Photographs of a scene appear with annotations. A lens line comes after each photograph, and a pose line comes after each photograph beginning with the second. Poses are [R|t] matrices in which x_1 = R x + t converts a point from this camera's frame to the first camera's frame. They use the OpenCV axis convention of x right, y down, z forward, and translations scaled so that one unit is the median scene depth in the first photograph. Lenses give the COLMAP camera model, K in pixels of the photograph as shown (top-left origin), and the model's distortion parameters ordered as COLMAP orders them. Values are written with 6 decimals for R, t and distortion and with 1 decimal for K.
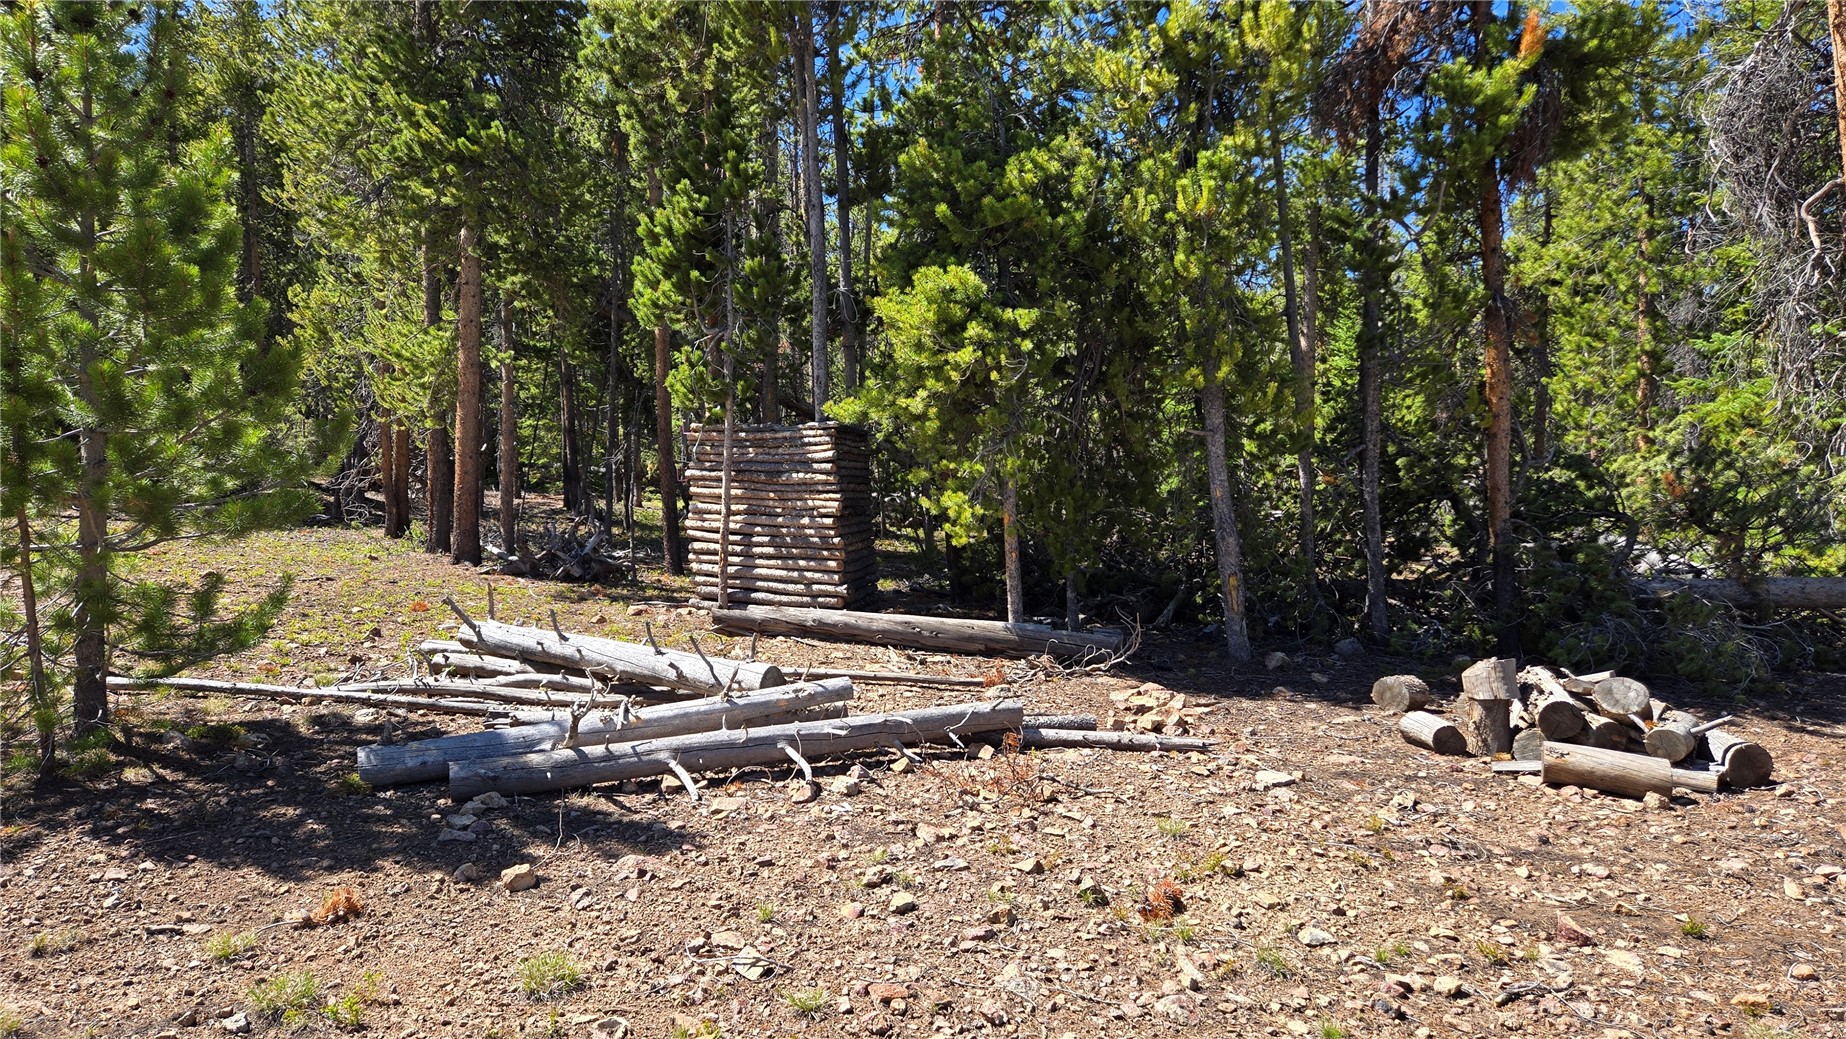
lens RADIAL K [[1142.4, 0, 954.6], [0, 1142.4, 539.3], [0, 0, 1]] dist [0.051143, -0.032228]
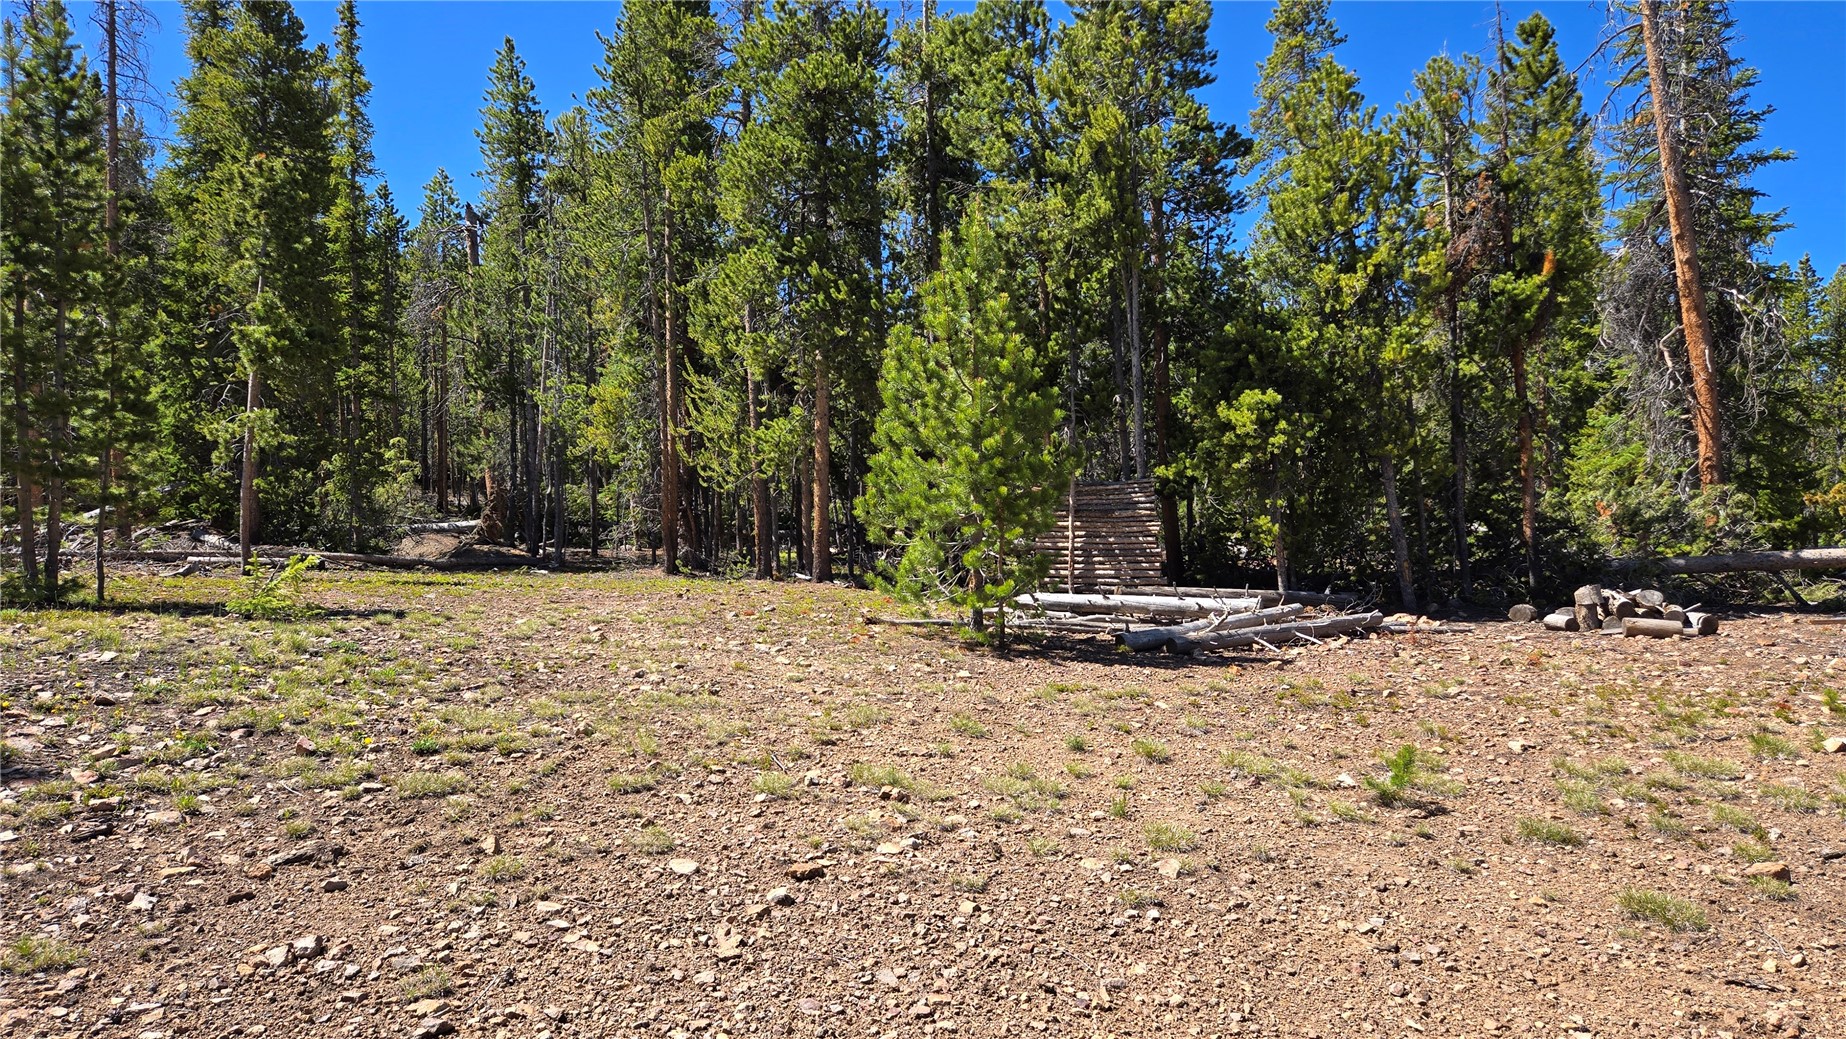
lens RADIAL K [[1222.4, 0, 956.3], [0, 1222.4, 495.6], [0, 0, 1]] dist [0.064289, -0.051826]
pose [[0.985441, -0.020379, 0.168793, -1.011084], [0.035748, 0.995432, -0.088524, 0.099779], [-0.166218, 0.093269, 0.981668, -0.994510]]
